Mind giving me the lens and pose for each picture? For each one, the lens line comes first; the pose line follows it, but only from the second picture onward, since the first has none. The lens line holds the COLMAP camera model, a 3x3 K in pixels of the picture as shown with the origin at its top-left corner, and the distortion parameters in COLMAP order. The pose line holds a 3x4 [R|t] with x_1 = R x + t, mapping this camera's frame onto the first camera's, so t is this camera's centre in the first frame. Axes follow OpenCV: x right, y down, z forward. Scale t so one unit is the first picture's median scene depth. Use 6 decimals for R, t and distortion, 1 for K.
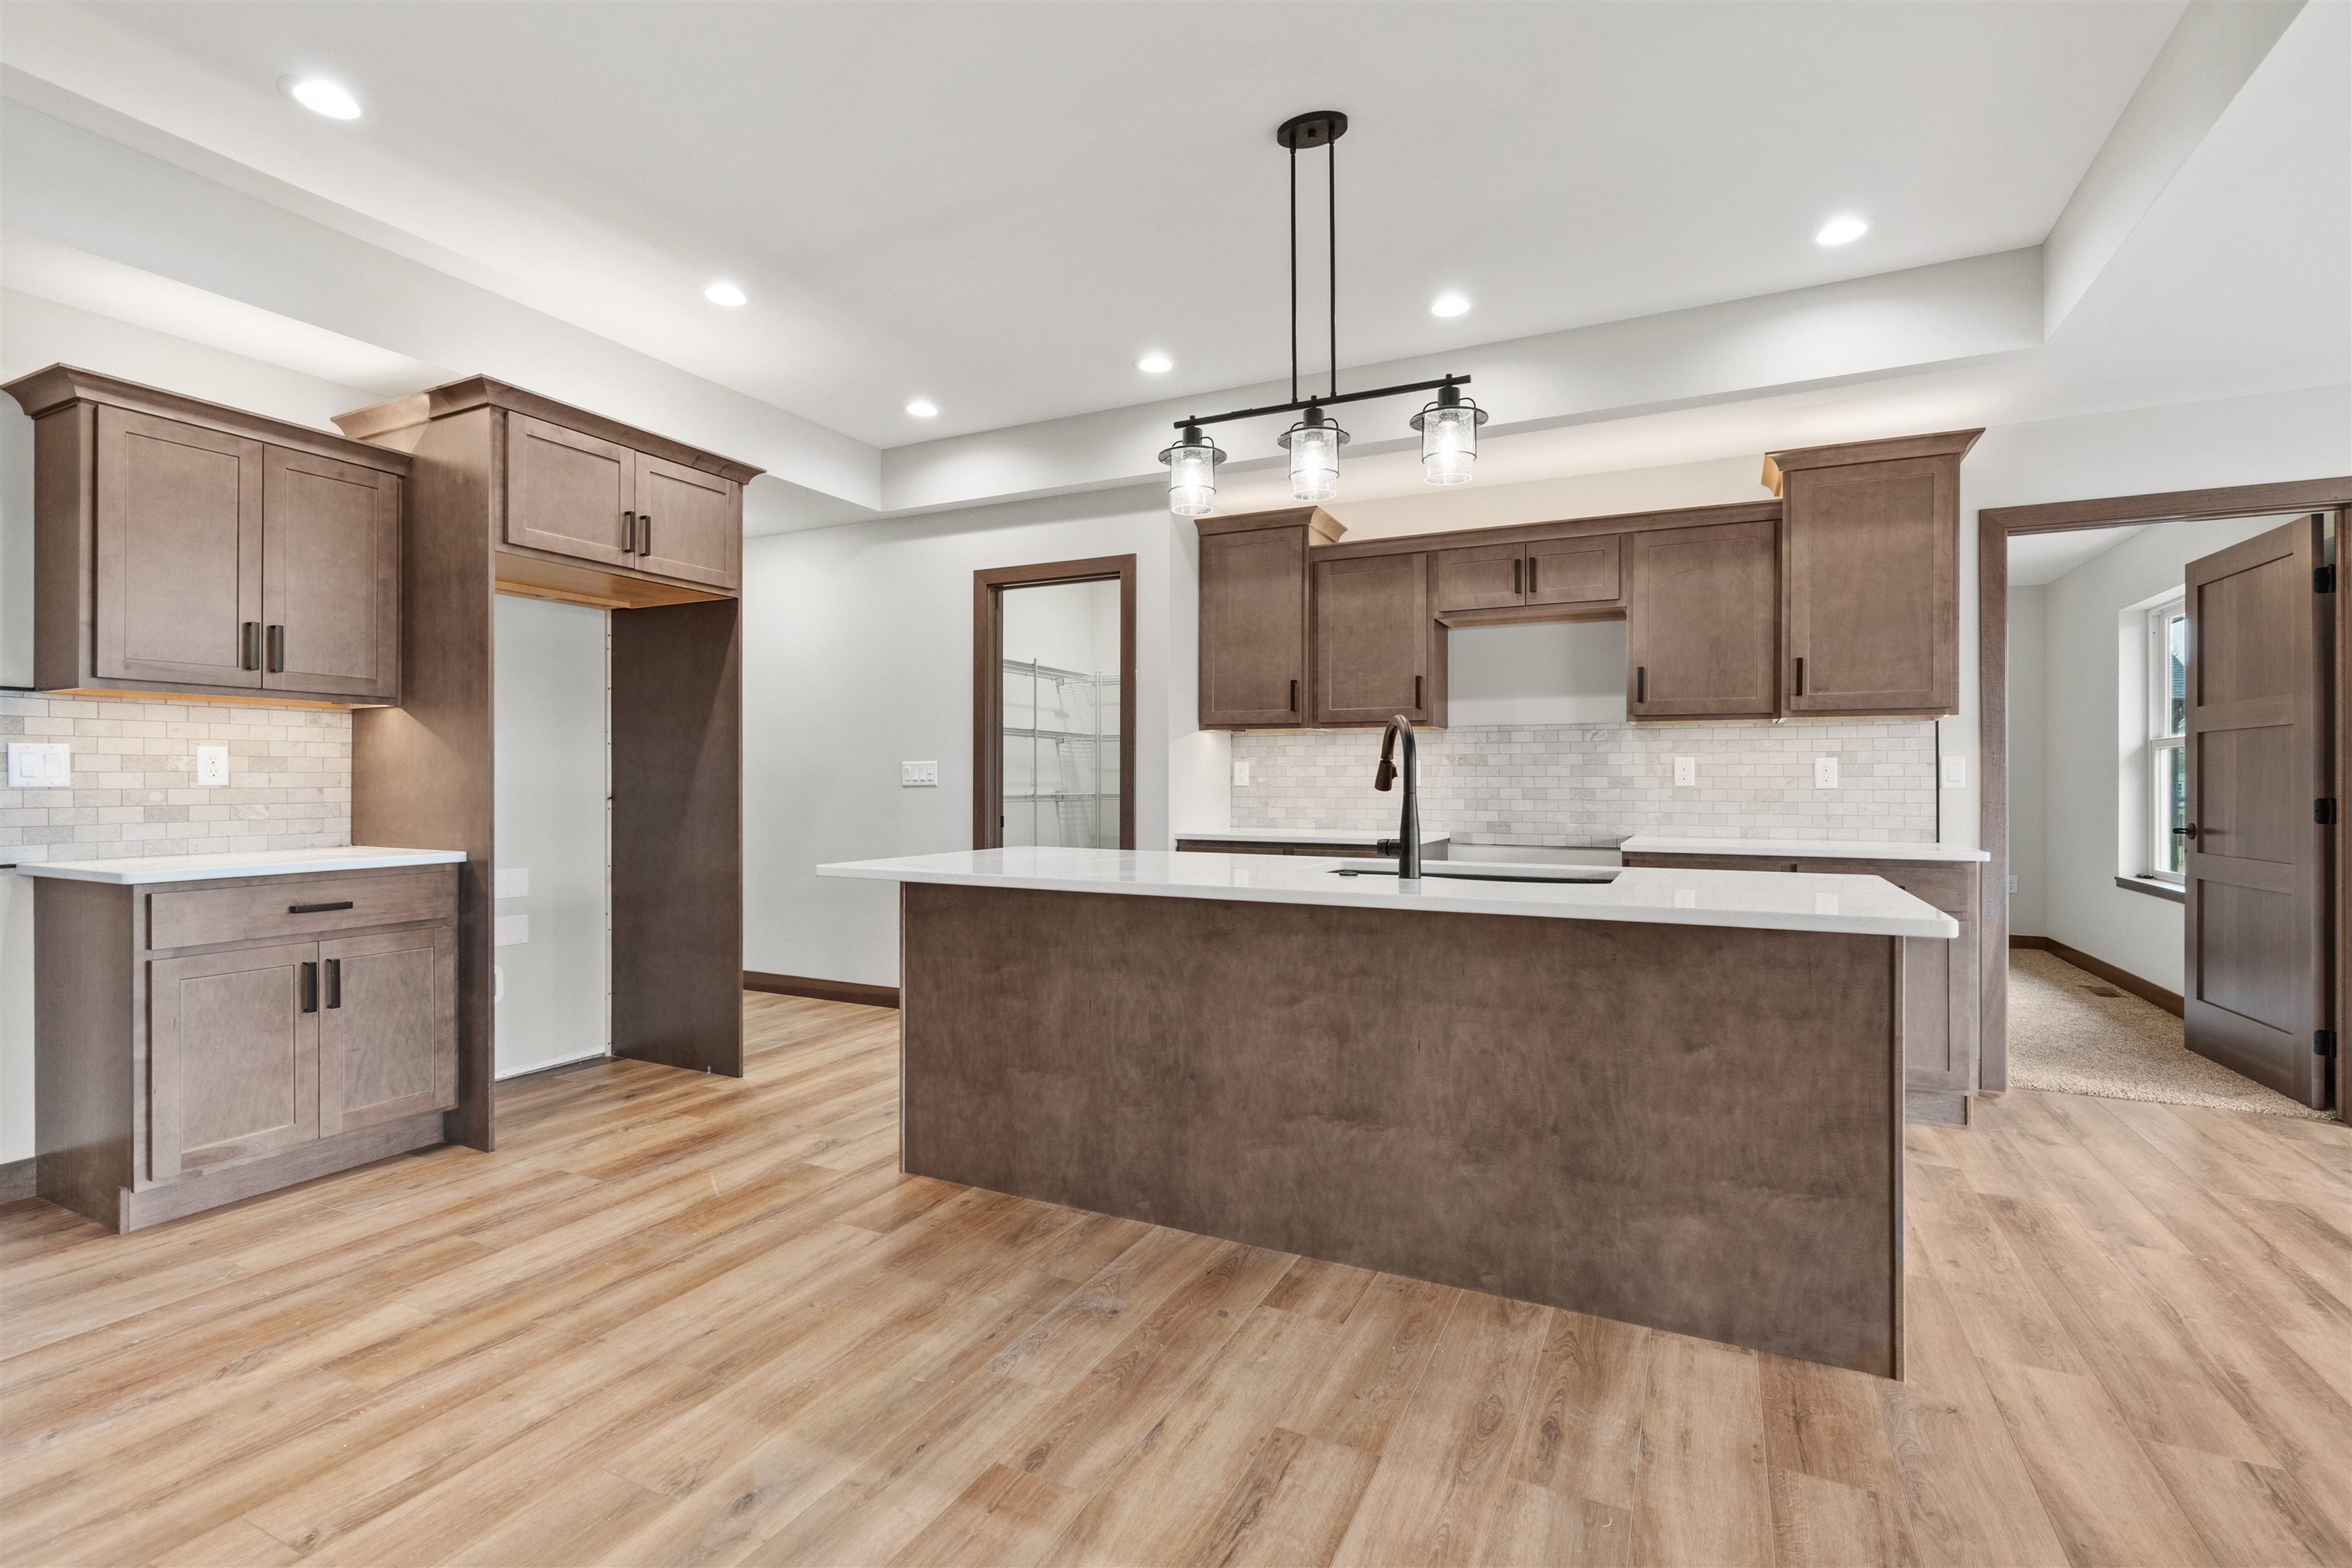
lens RADIAL K [[1060.7, 0, 1179.3], [0, 1060.7, 785.6], [0, 0, 1]] dist [-0.006057, 0.002415]
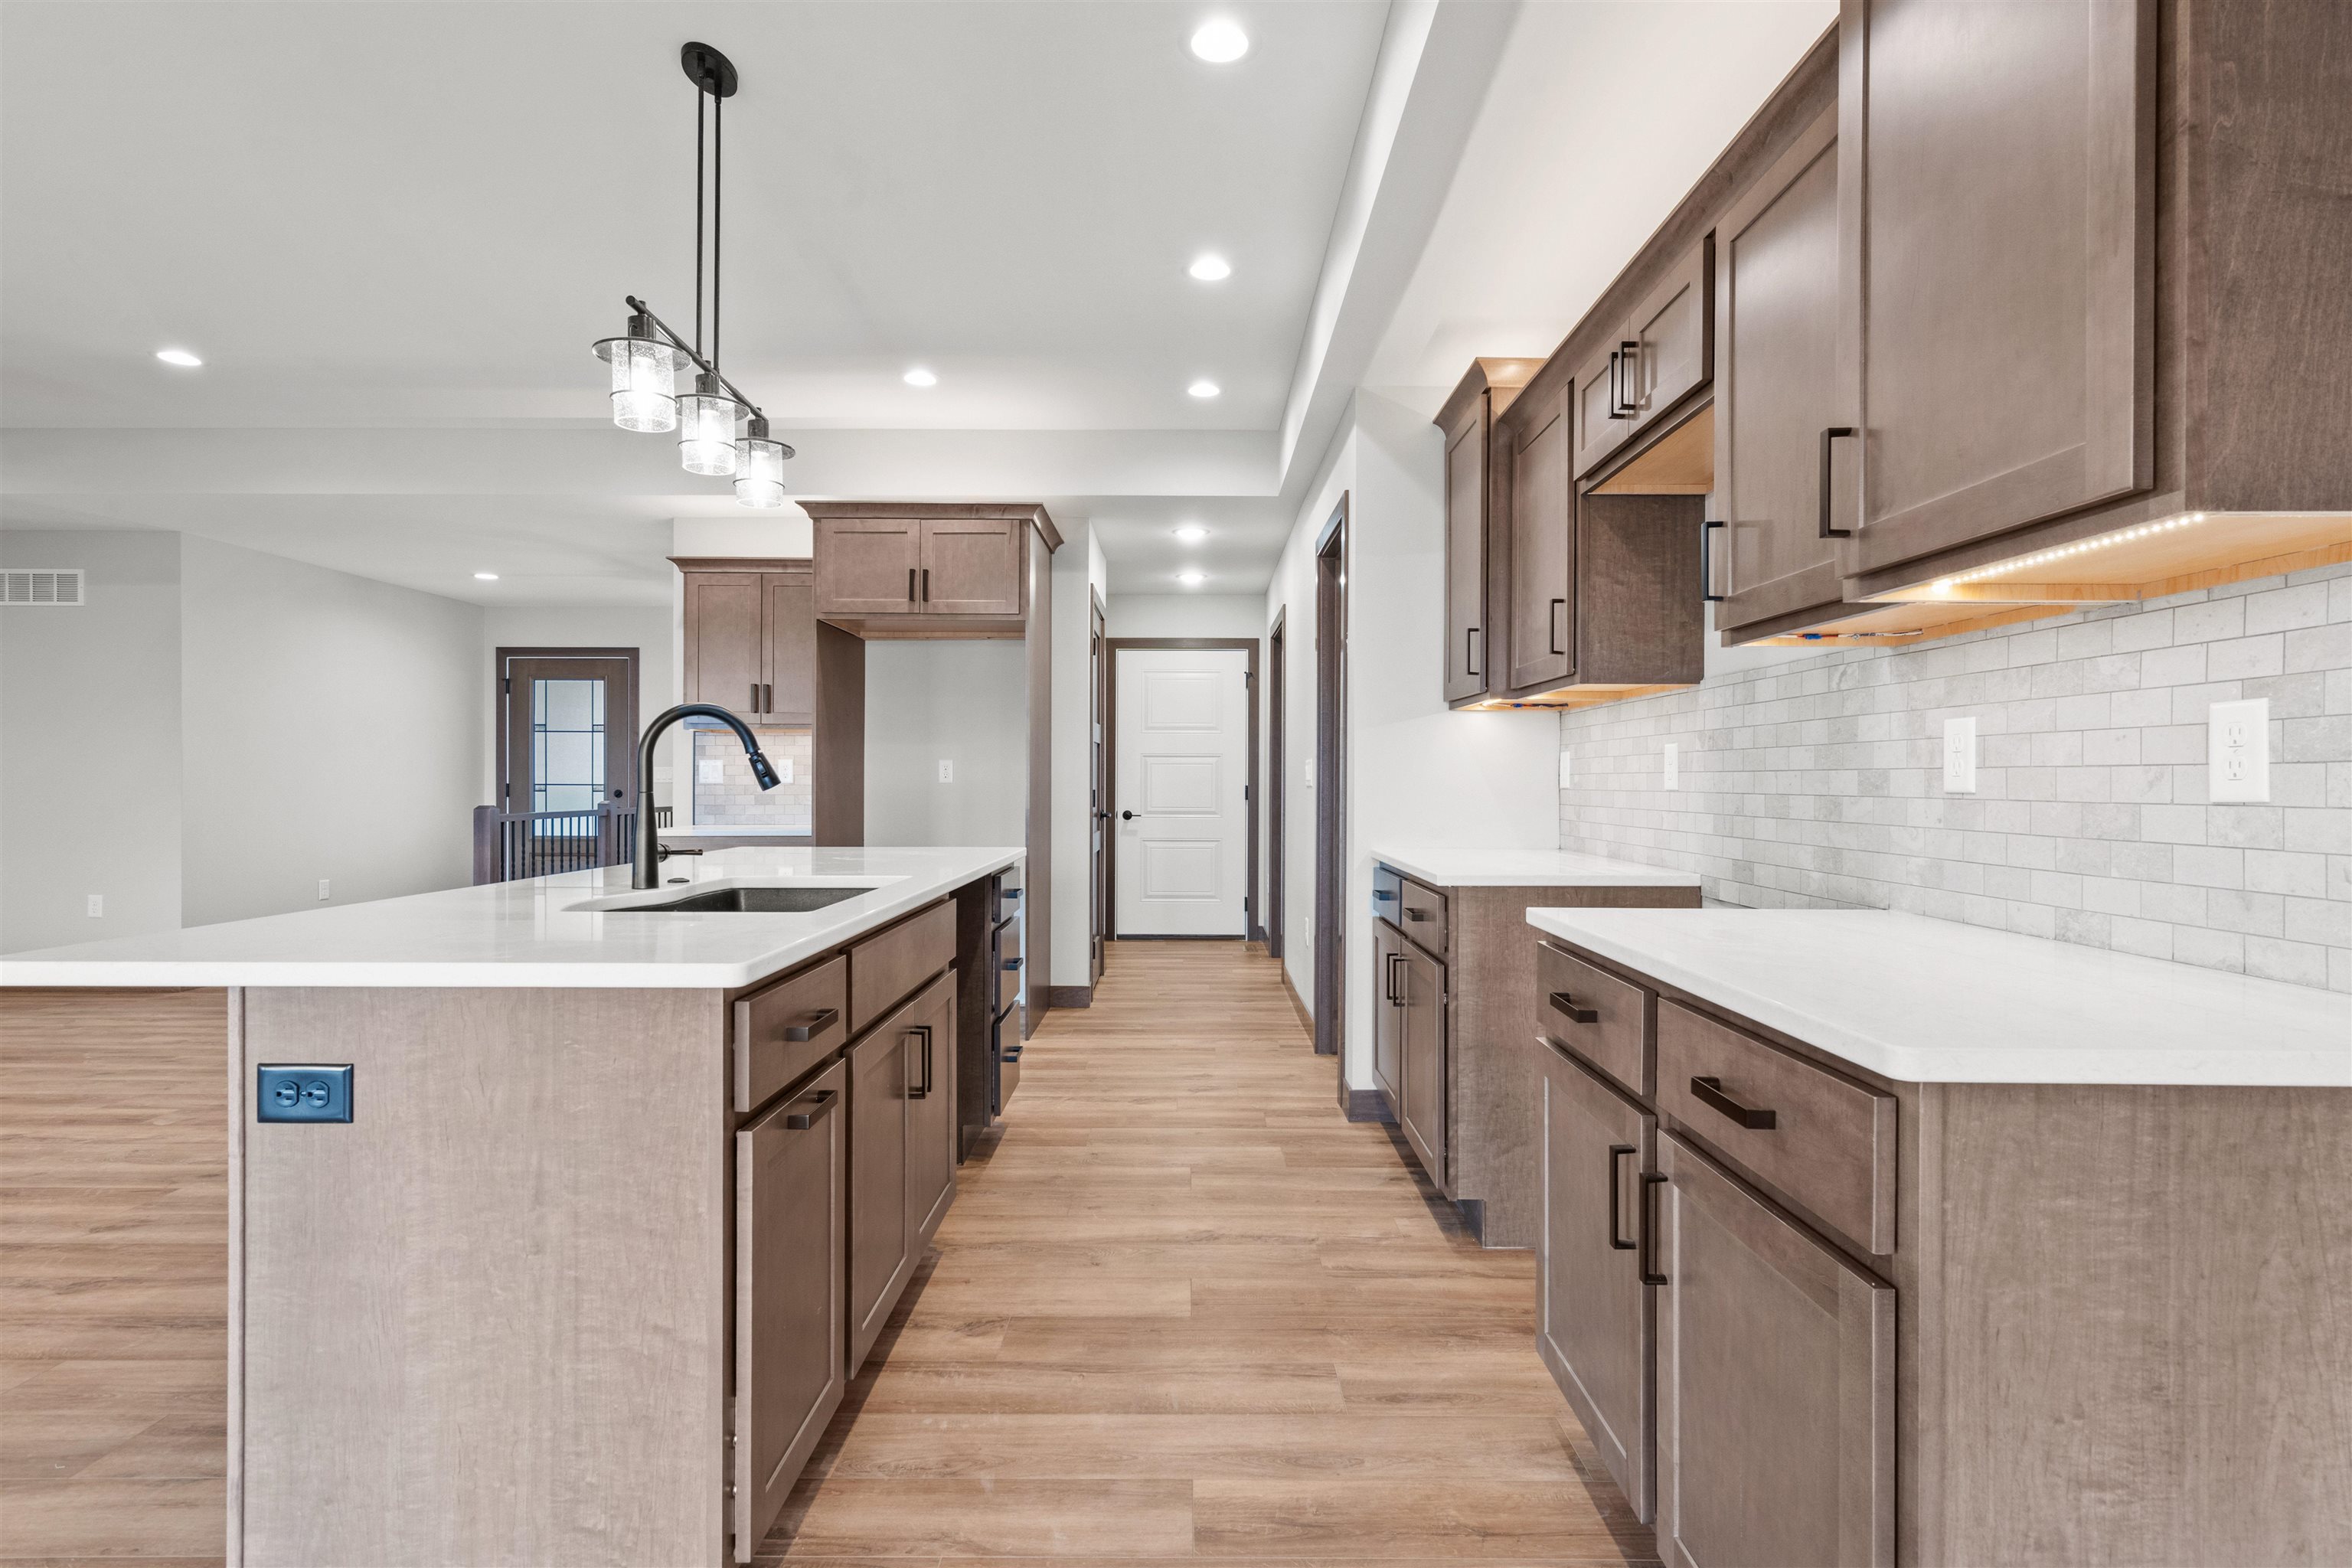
lens RADIAL K [[1169.9, 0, 1185.3], [0, 1169.9, 779.4], [0, 0, 1]] dist [-0.005830, 0.002071]
pose [[0.444796, -0.001677, -0.895631, 0.986146], [-0.004321, 0.999983, -0.004018, -0.001559], [0.895622, 0.005657, 0.444781, 0.744313]]
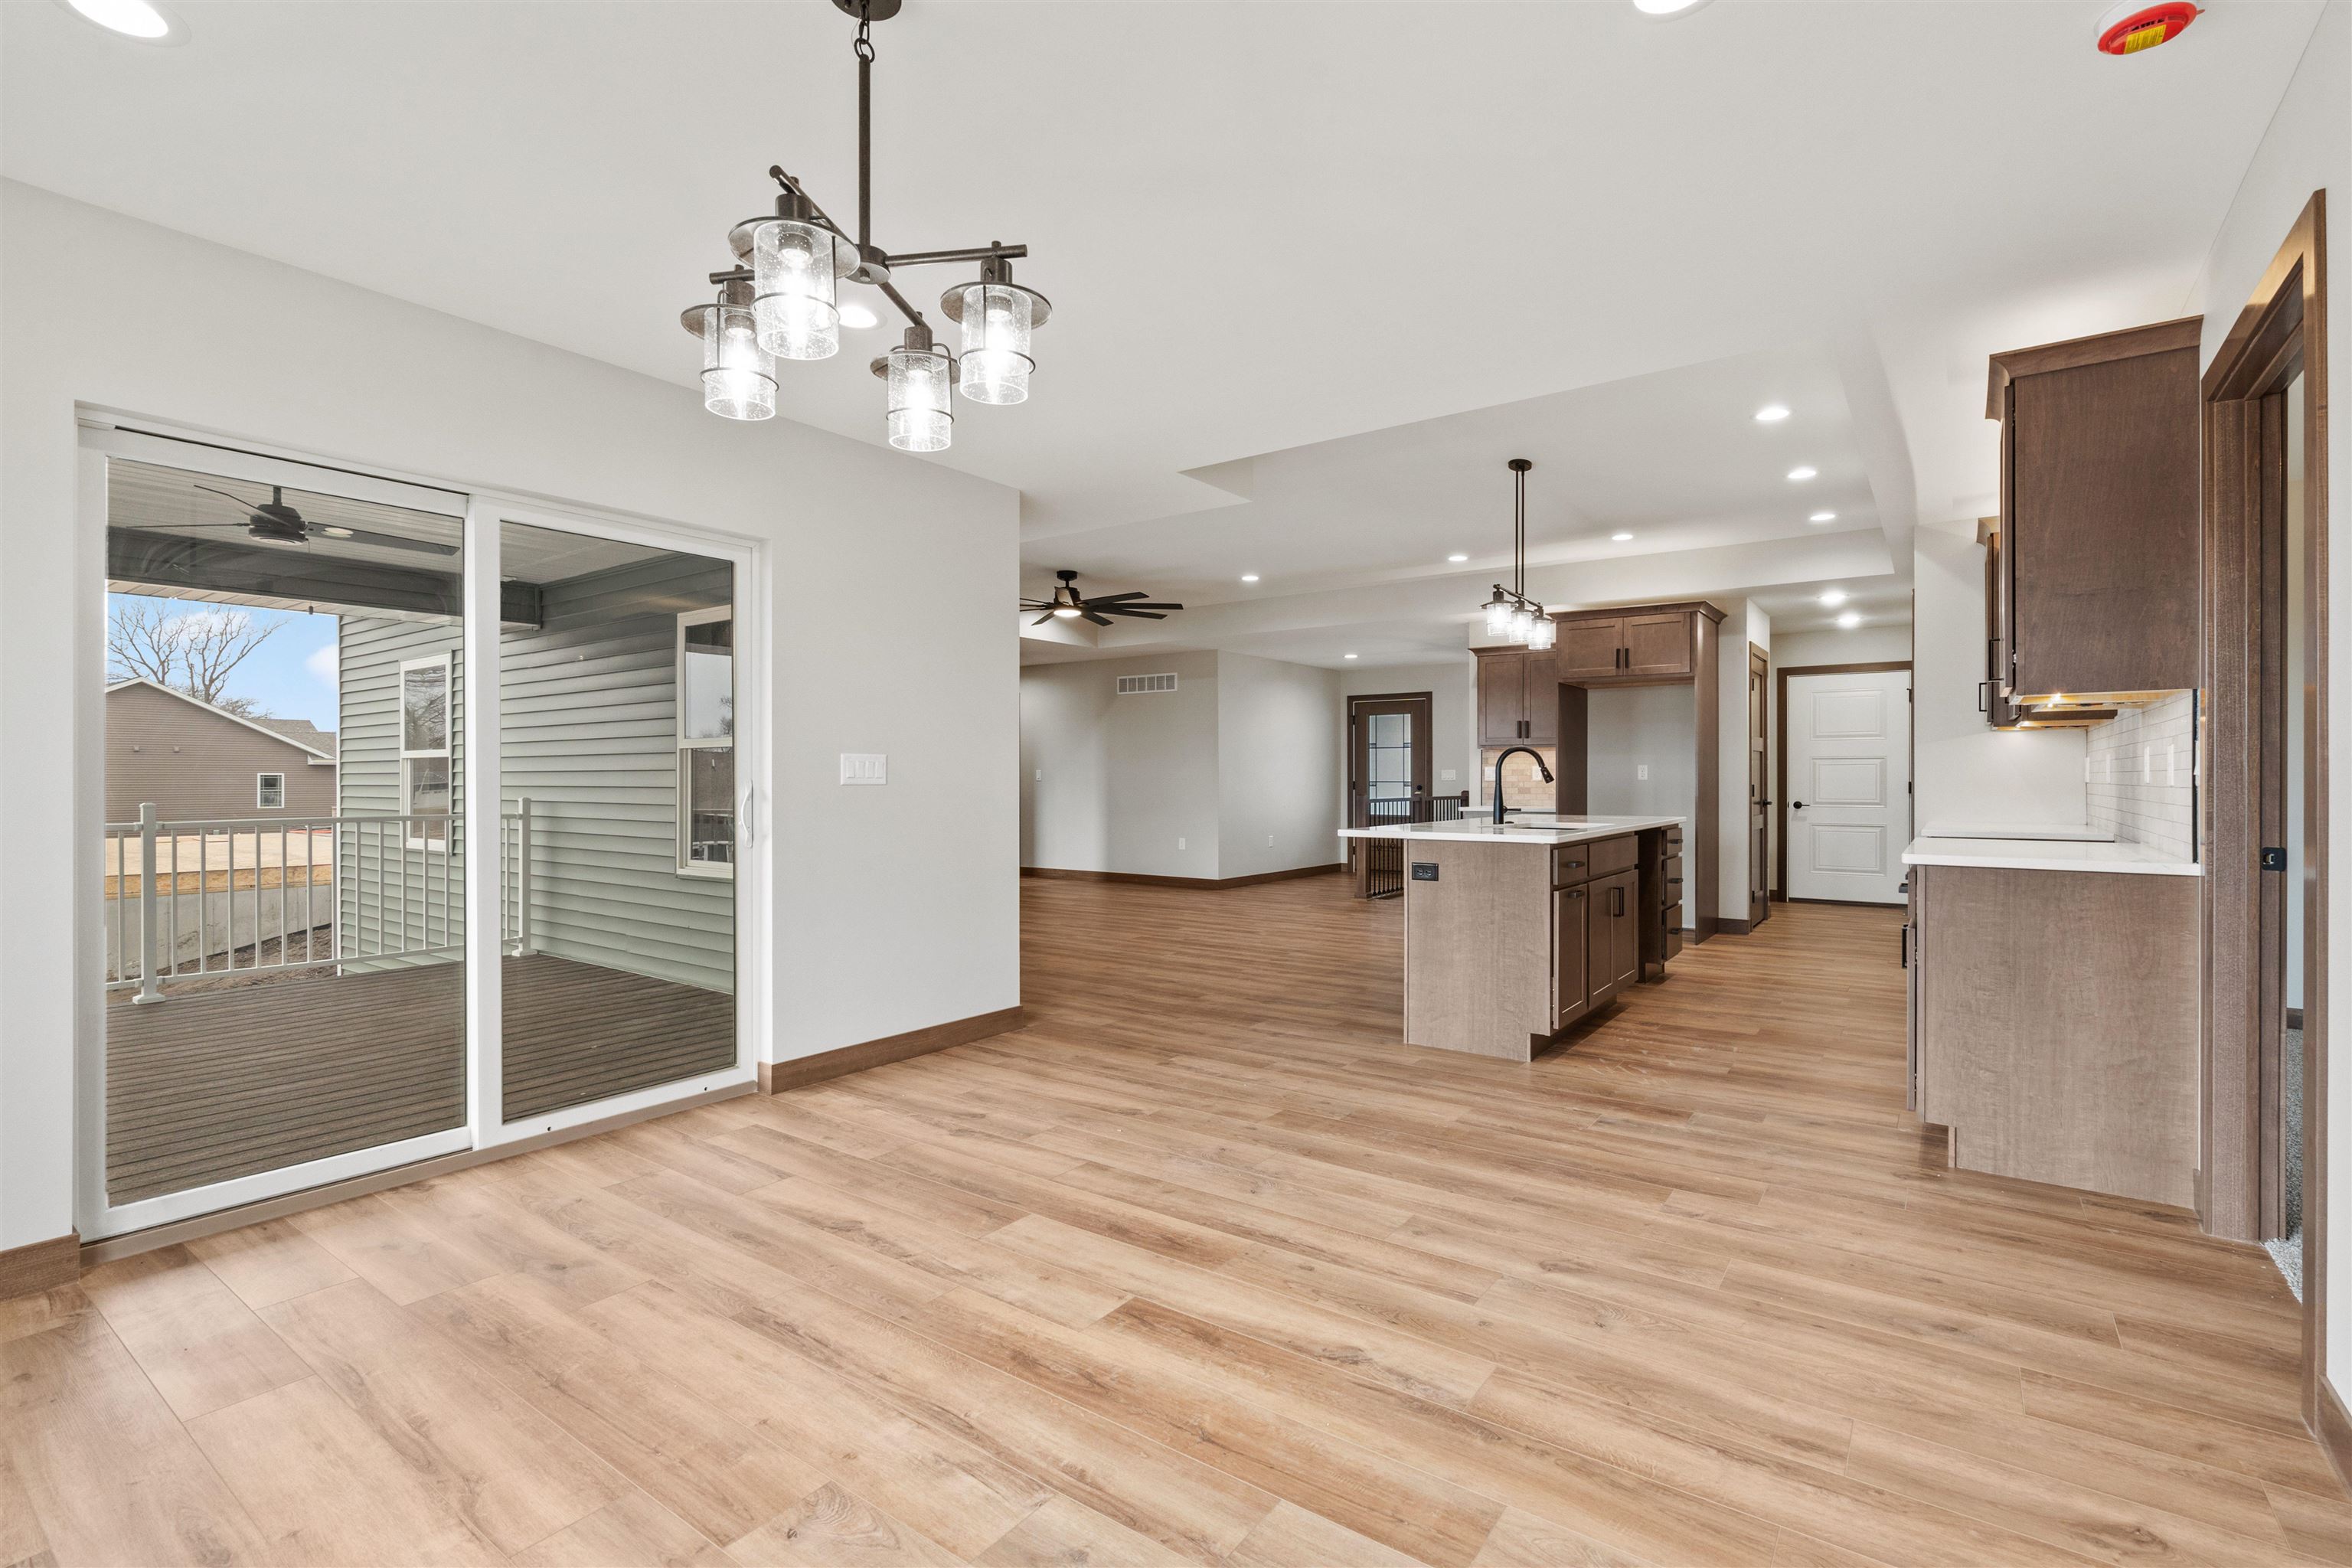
lens RADIAL K [[1060.7, 0, 1184.8], [0, 1060.7, 785.4], [0, 0, 1]] dist [-0.006057, 0.002415]
pose [[-0.161410, 0.005166, -0.986874, 1.858304], [-0.002002, 0.999983, 0.005562, -0.000514], [0.986885, 0.002873, -0.161396, 0.552818]]
